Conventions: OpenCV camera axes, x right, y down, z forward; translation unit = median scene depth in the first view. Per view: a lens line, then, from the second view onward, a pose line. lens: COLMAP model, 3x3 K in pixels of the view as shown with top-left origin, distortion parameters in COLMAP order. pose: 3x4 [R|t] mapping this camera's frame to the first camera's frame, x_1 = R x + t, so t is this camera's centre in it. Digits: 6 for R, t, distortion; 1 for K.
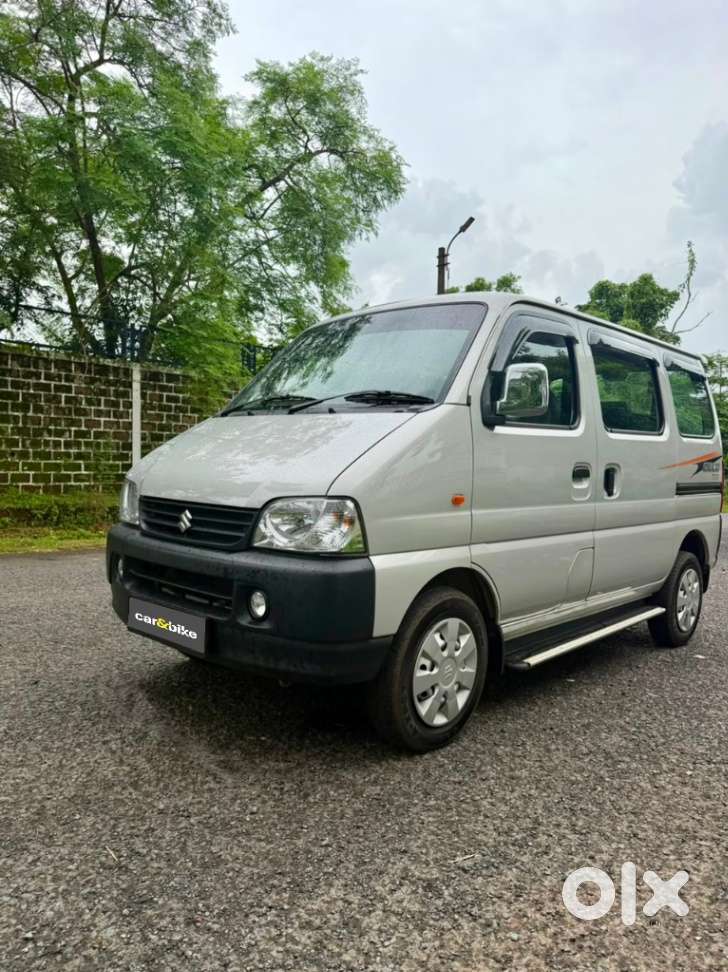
lens RADIAL K [[694.7, 0, 364.0], [0, 694.7, 486.0], [0, 0, 1]] dist [0.012146, 0.002078]
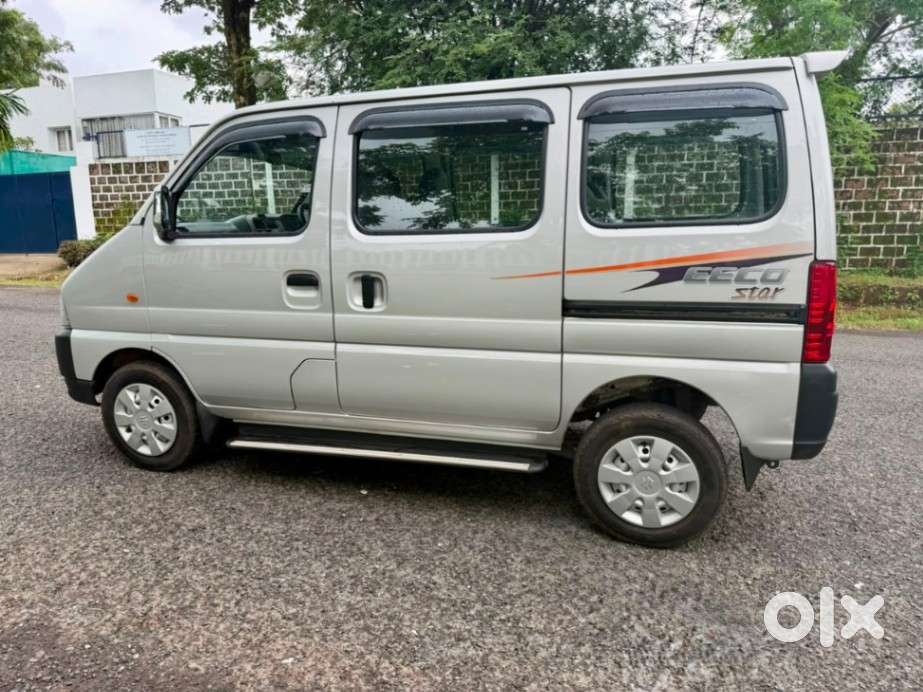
lens RADIAL K [[659.7, 0, 461.5], [0, 659.7, 346.0], [0, 0, 1]] dist [0.012146, 0.002078]
pose [[0.462043, 0.134257, -0.876636, 0.998494], [-0.006499, 0.988961, 0.148035, -0.052311], [0.886834, -0.062701, 0.457815, 0.620599]]
